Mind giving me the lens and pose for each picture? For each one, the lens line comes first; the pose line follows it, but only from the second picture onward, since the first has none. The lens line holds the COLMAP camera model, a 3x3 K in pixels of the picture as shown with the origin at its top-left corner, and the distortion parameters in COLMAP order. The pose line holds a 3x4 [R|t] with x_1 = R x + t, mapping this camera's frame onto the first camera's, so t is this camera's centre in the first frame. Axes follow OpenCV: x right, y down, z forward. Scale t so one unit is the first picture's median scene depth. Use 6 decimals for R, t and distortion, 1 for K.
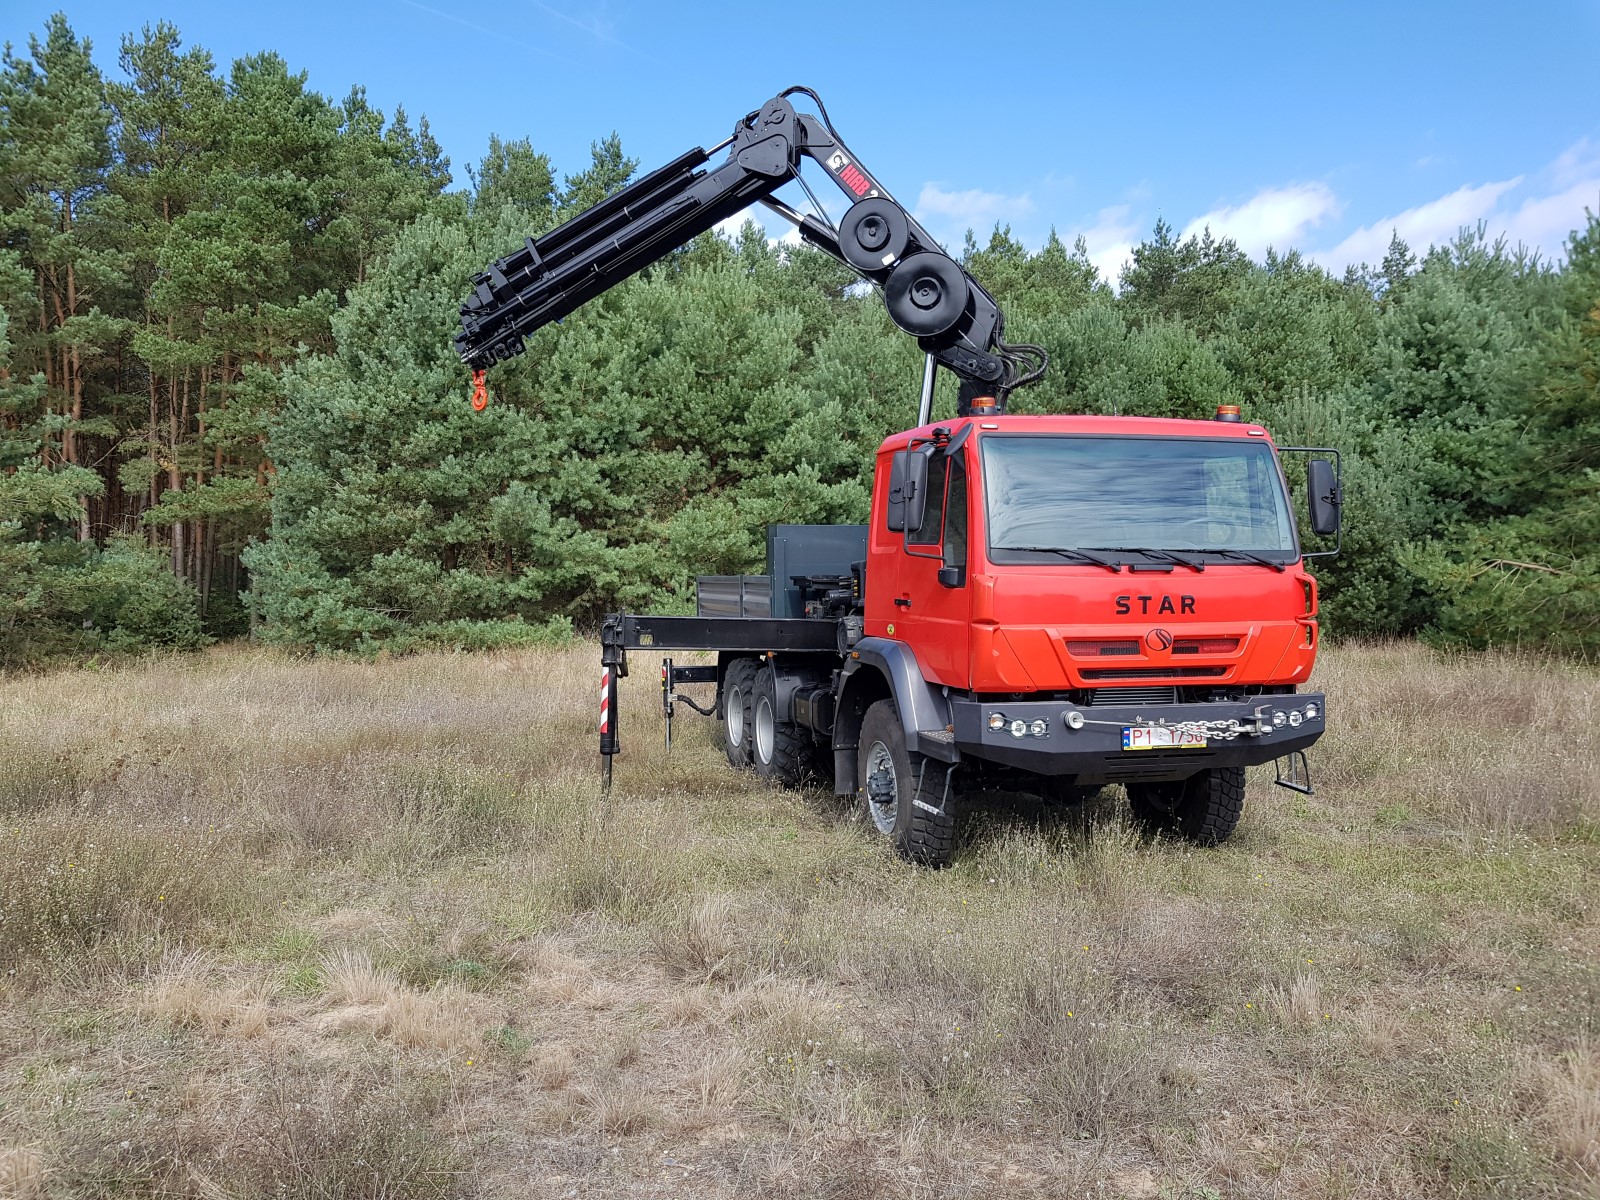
lens RADIAL K [[1256.2, 0, 806.5], [0, 1256.2, 602.2], [0, 0, 1]] dist [0.058398, -0.086490]
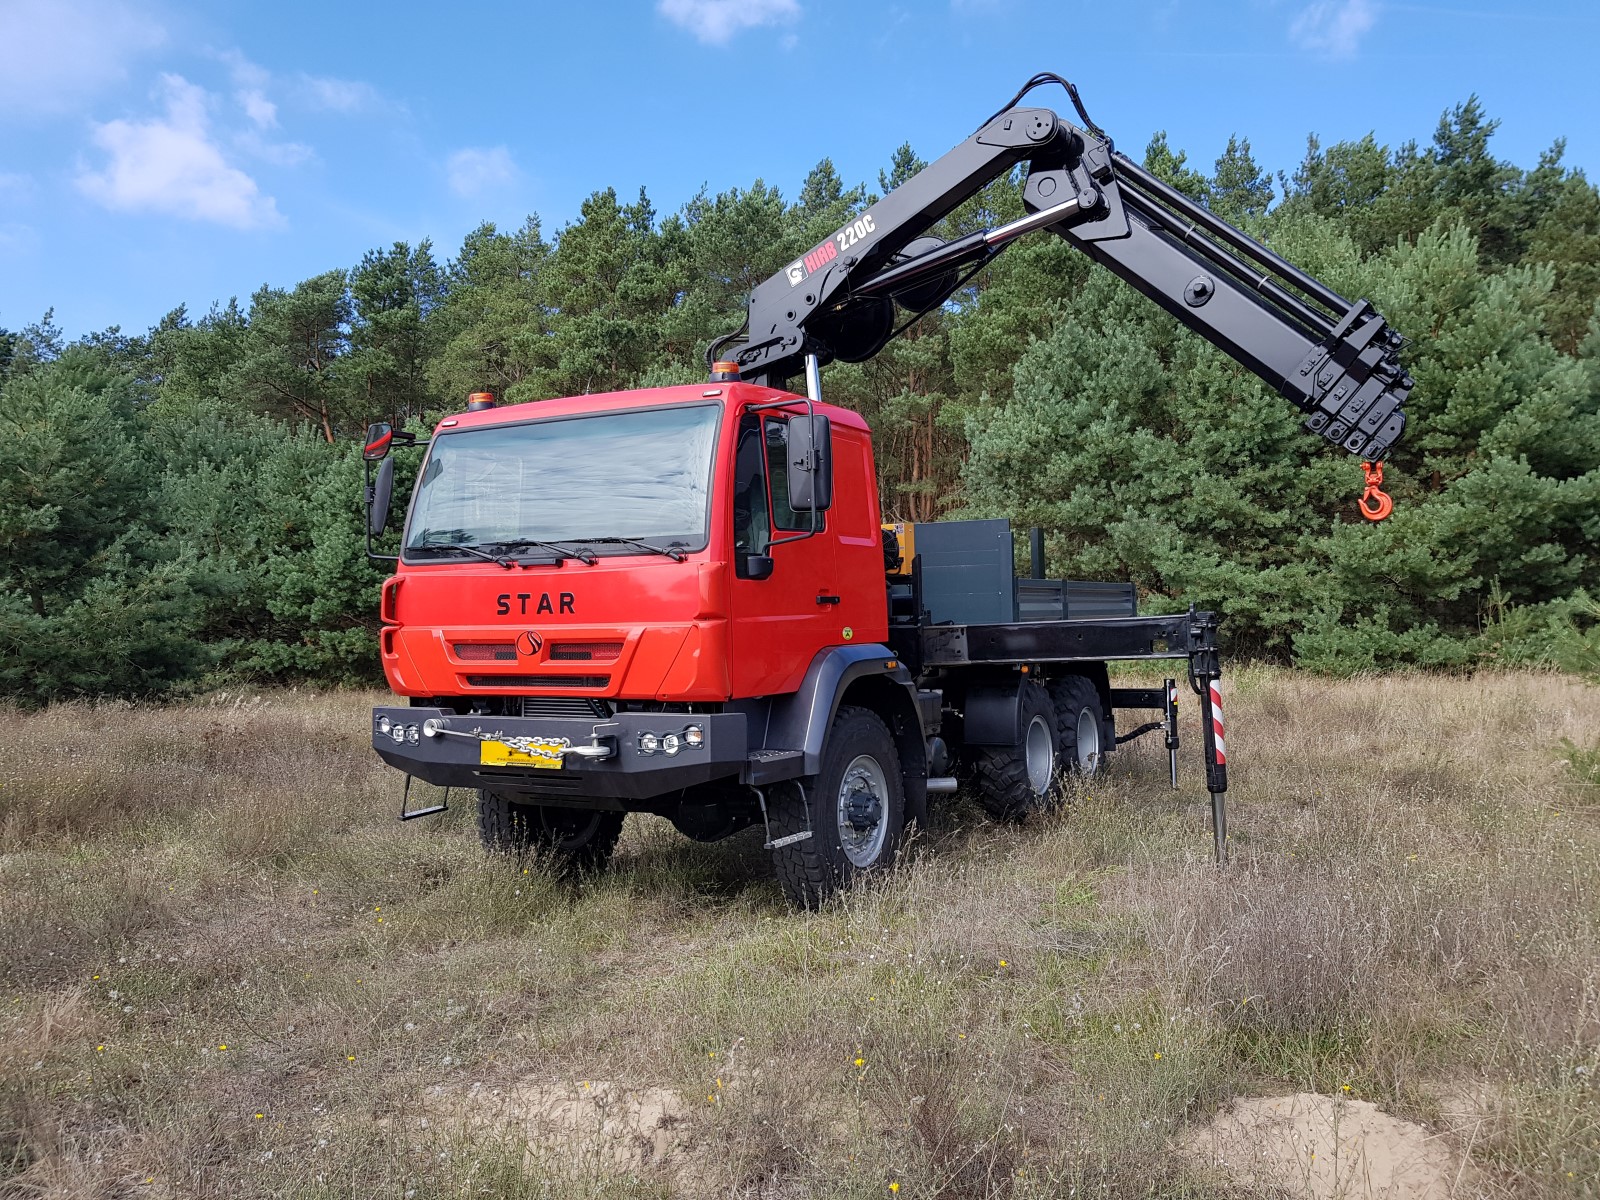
lens RADIAL K [[1256.2, 0, 790.8], [0, 1256.2, 579.4], [0, 0, 1]] dist [0.058398, -0.086490]
pose [[0.699835, -0.030220, -0.713665, 1.014580], [-0.003411, 0.998952, -0.045645, 0.024328], [0.714296, 0.034378, 0.698999, 0.495517]]
